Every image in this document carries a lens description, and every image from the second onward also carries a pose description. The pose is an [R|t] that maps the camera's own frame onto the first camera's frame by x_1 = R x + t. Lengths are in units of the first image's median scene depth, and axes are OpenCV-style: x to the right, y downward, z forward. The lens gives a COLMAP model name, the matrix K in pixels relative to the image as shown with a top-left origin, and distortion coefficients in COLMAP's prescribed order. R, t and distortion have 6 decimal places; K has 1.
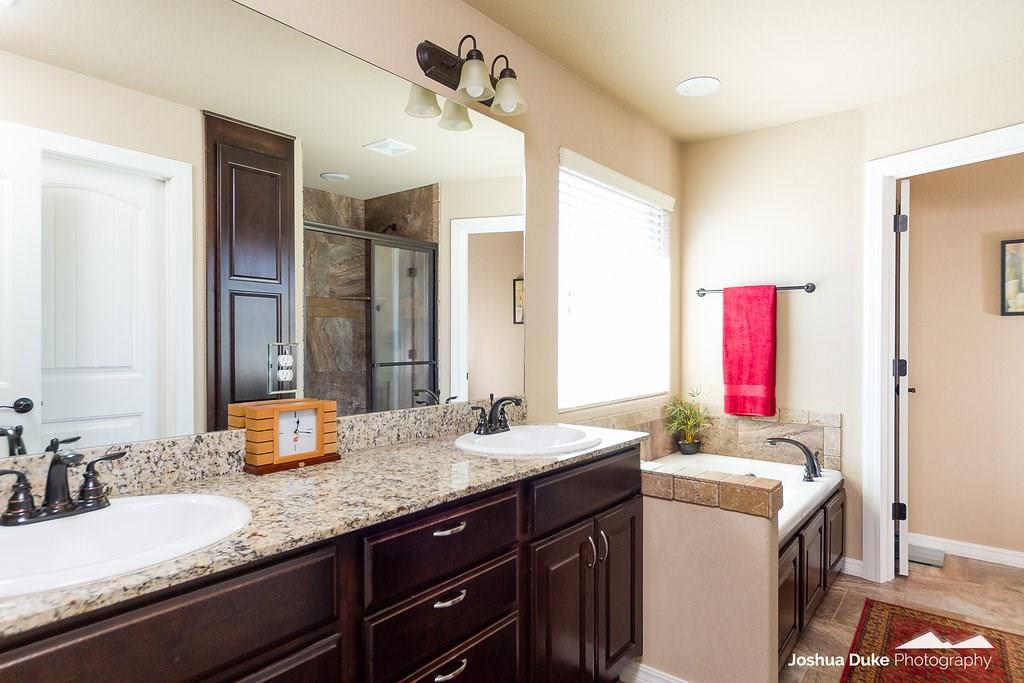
lens RADIAL K [[560.4, 0, 507.5], [0, 560.4, 336.3], [0, 0, 1]] dist [-0.004920, -0.000948]
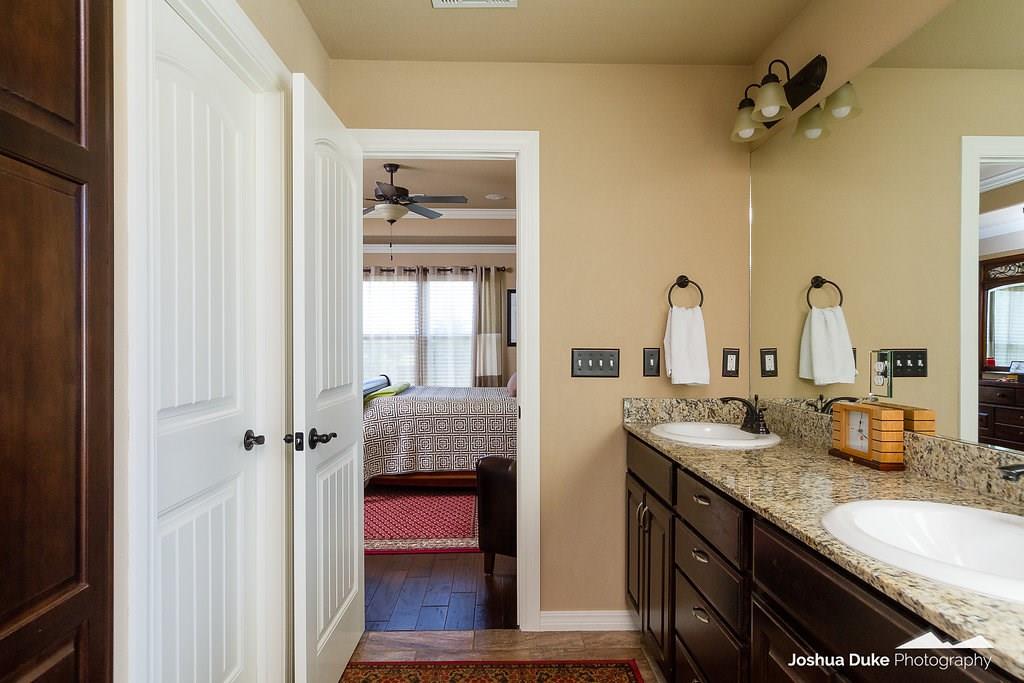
lens RADIAL K [[560.4, 0, 510.2], [0, 560.4, 344.9], [0, 0, 1]] dist [-0.004920, -0.000948]
pose [[-0.745273, -0.003699, -0.666749, 0.625320], [-0.001975, 0.999992, -0.003341, 0.004628], [0.666756, -0.001174, -0.745275, 0.976727]]
